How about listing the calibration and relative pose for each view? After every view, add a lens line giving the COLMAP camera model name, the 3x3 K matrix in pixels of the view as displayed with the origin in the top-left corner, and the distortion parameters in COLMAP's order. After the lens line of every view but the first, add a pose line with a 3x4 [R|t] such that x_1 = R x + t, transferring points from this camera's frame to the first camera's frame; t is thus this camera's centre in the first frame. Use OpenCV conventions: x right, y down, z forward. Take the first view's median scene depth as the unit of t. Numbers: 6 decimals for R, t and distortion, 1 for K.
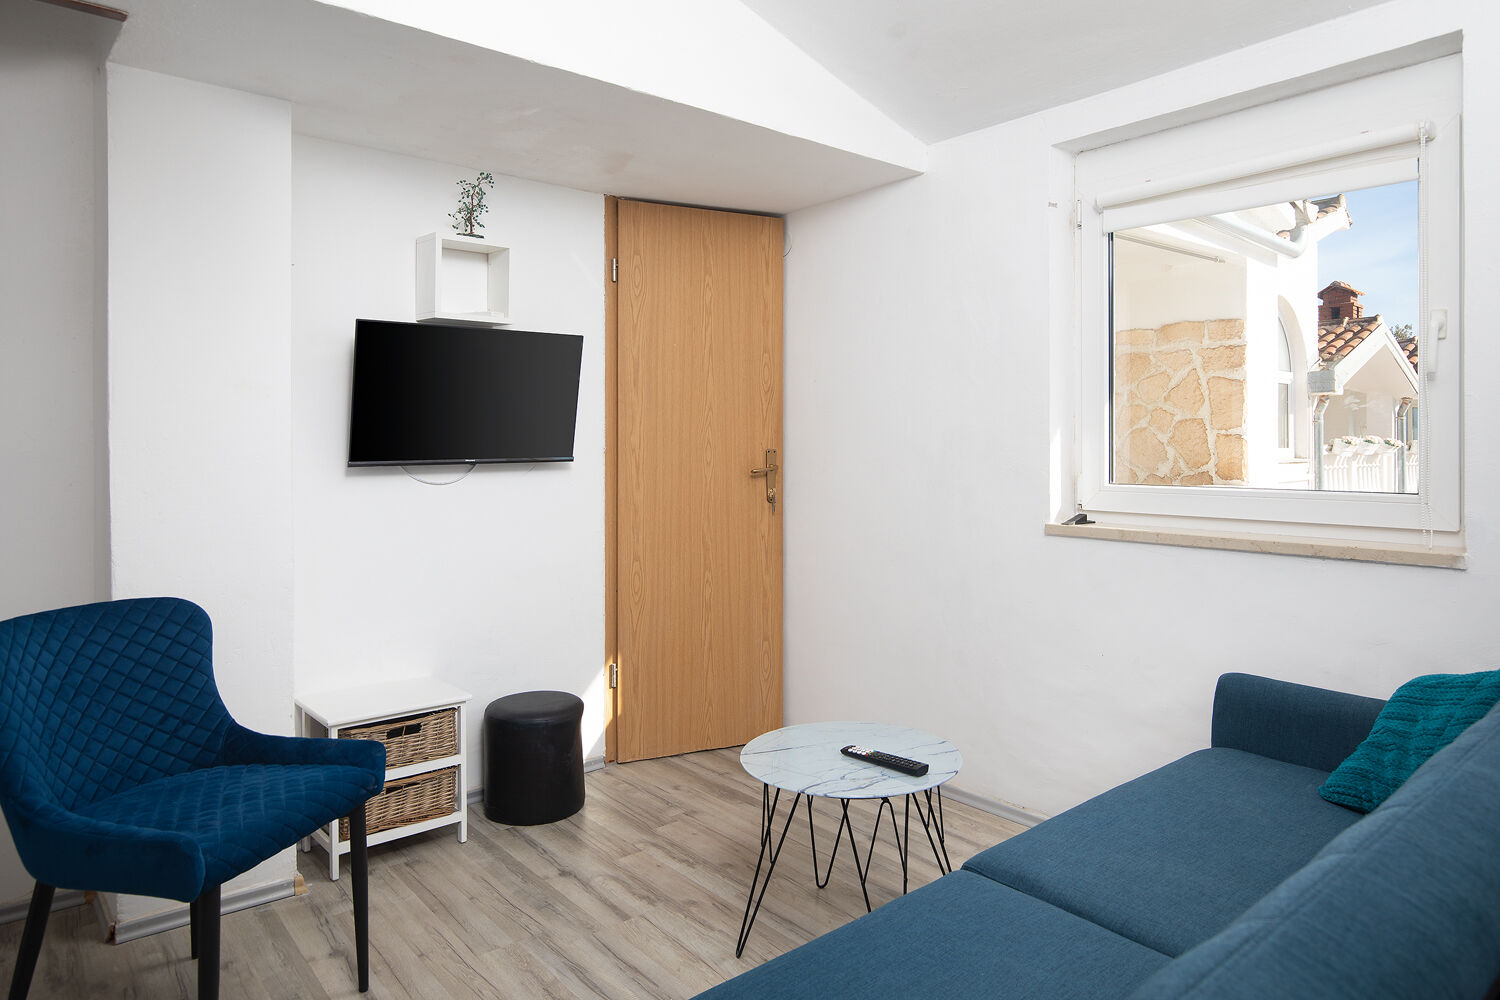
lens RADIAL K [[926.9, 0, 780.0], [0, 926.9, 448.0], [0, 0, 1]] dist [-0.001402, 0.000751]
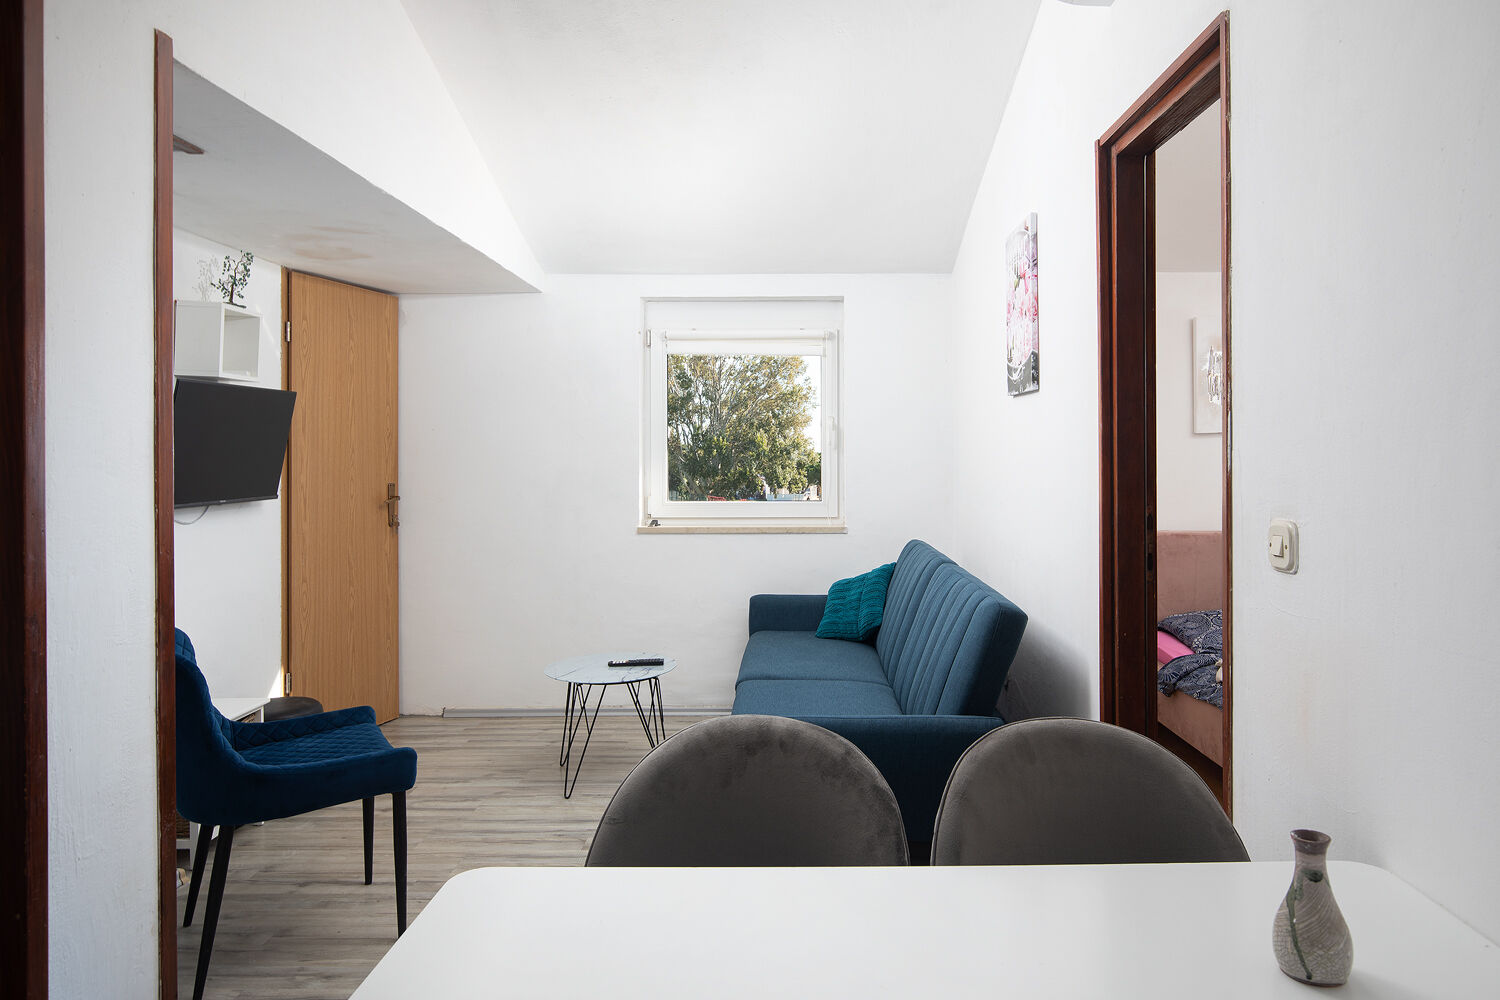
lens RADIAL K [[944.7, 0, 817.2], [0, 944.7, 455.5], [0, 0, 1]] dist [-0.004908, -0.000610]
pose [[0.633433, 0.000793, 0.773797, -0.801979], [0.003893, 0.999984, -0.004212, -0.036507], [-0.773788, 0.005681, 0.633419, -0.304153]]
